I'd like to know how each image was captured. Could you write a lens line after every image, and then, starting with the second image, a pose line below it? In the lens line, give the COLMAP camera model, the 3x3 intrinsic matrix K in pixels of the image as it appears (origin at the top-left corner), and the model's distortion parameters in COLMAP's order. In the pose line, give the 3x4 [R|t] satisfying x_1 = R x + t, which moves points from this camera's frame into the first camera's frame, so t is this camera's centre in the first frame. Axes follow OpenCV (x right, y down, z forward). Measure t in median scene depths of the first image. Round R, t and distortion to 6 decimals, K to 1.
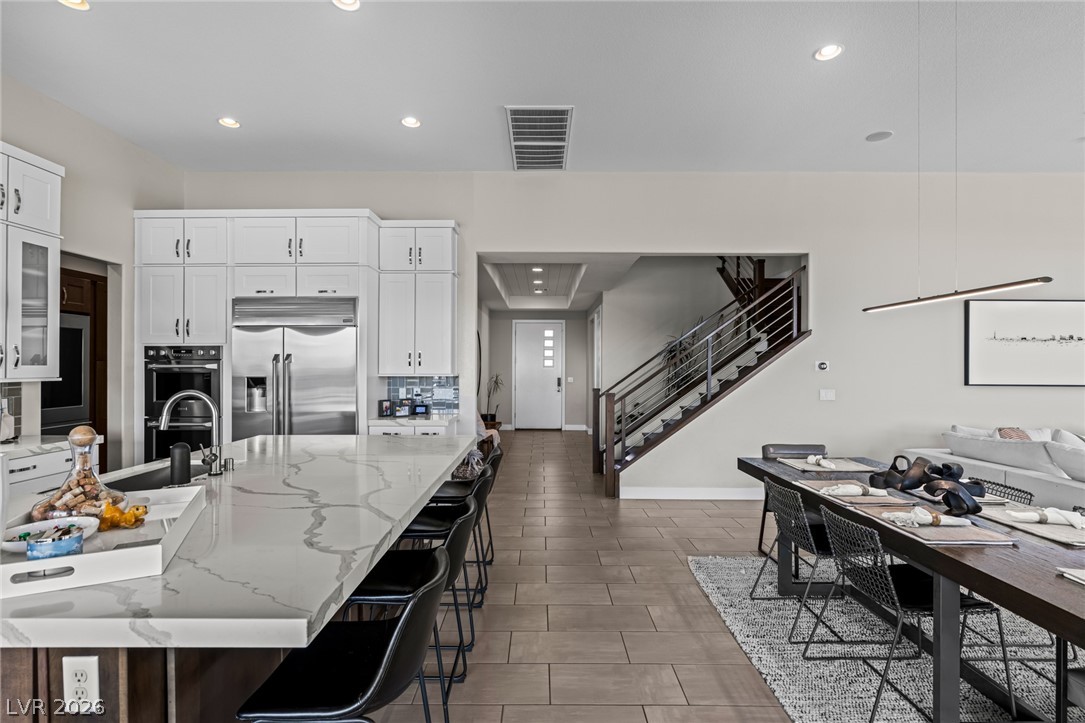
lens RADIAL K [[501.5, 0, 539.7], [0, 501.5, 365.0], [0, 0, 1]] dist [0.001413, 0.000113]
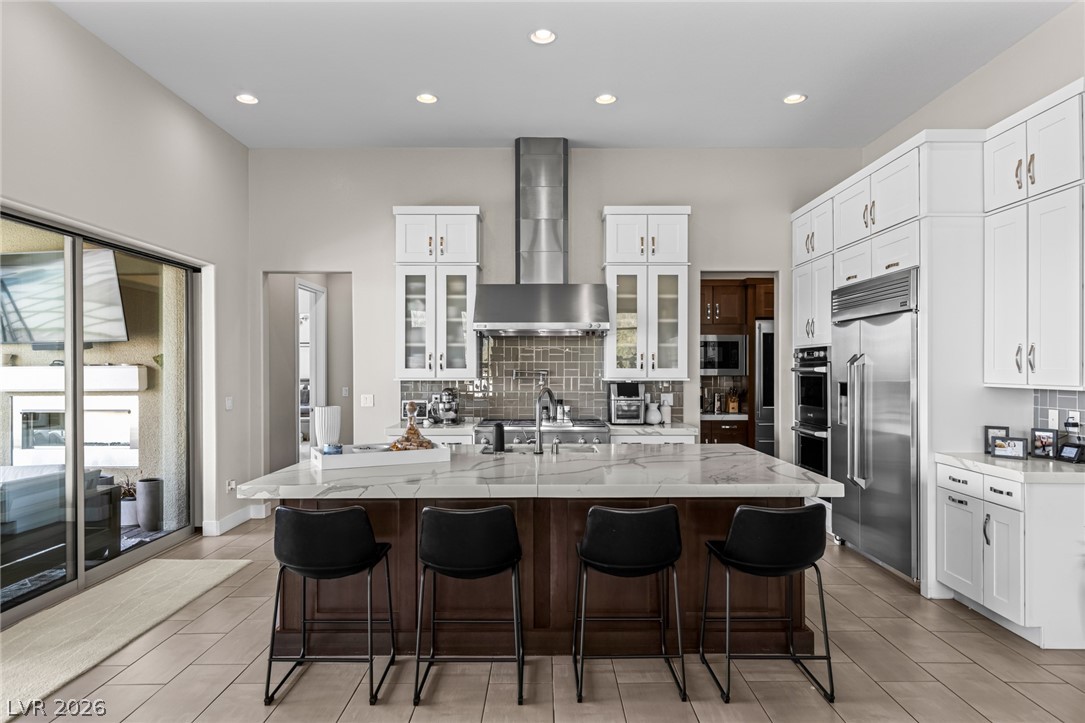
lens RADIAL K [[684.2, 0, 543.9], [0, 684.2, 362.9], [0, 0, 1]] dist [-0.001674, -0.000170]
pose [[-0.005658, -0.006309, -0.999964, 0.554041], [0.000952, 0.999980, -0.006315, -0.001671], [0.999984, -0.000988, -0.005652, 0.507424]]
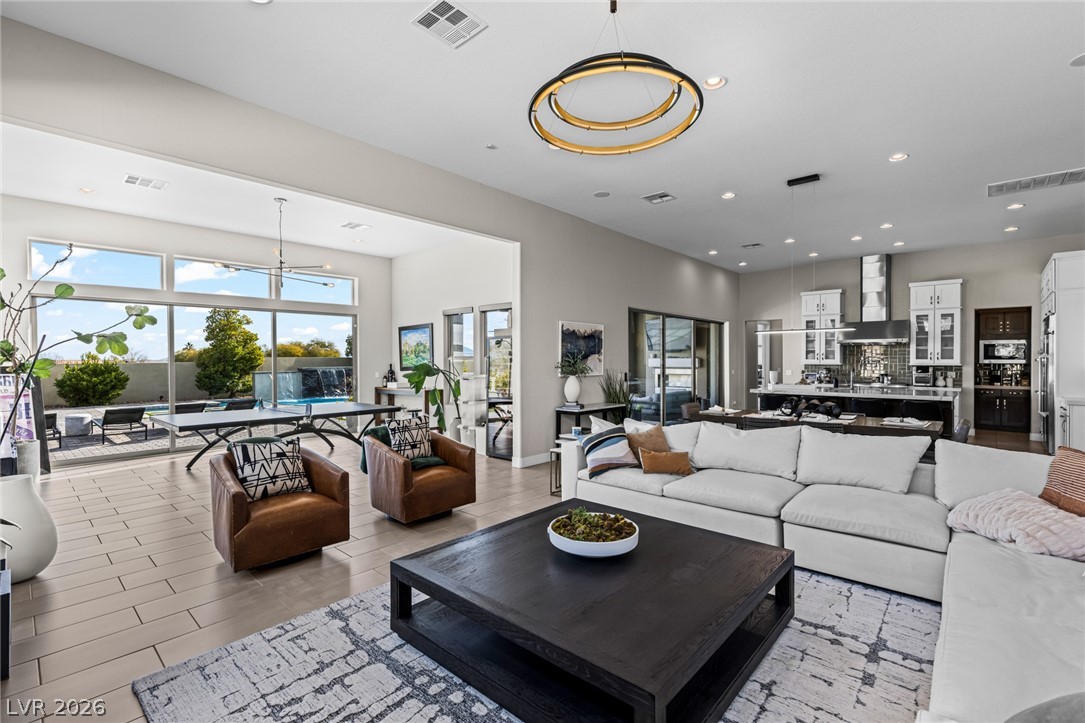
lens RADIAL K [[485.5, 0, 548.5], [0, 485.5, 361.3], [0, 0, 1]] dist [0.002390, 0.000063]
pose [[-0.664993, 0.006418, -0.746822, 1.693423], [0.002105, 0.999975, 0.006720, -0.007249], [0.746847, 0.002896, -0.664990, 0.832912]]
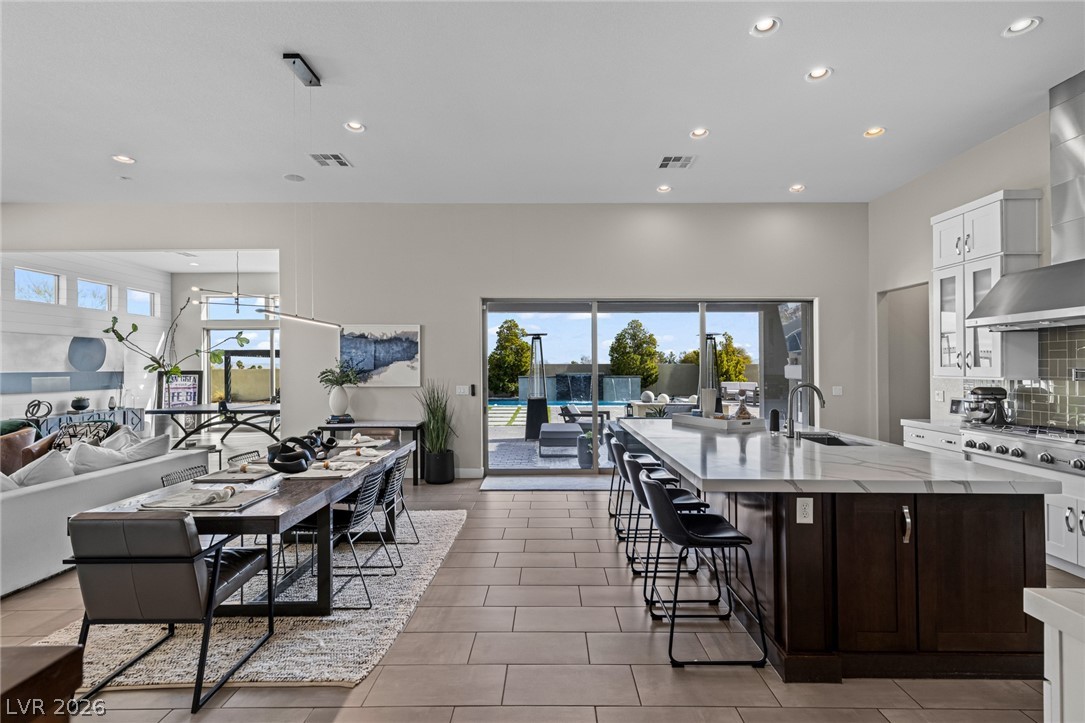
lens RADIAL K [[485.5, 0, 550.1], [0, 485.5, 367.9], [0, 0, 1]] dist [0.002390, 0.000063]
pose [[-0.999886, 0.004458, -0.014429, 0.067938], [0.004379, 0.999975, 0.005509, -0.006328], [0.014453, 0.005445, -0.999881, 1.198097]]
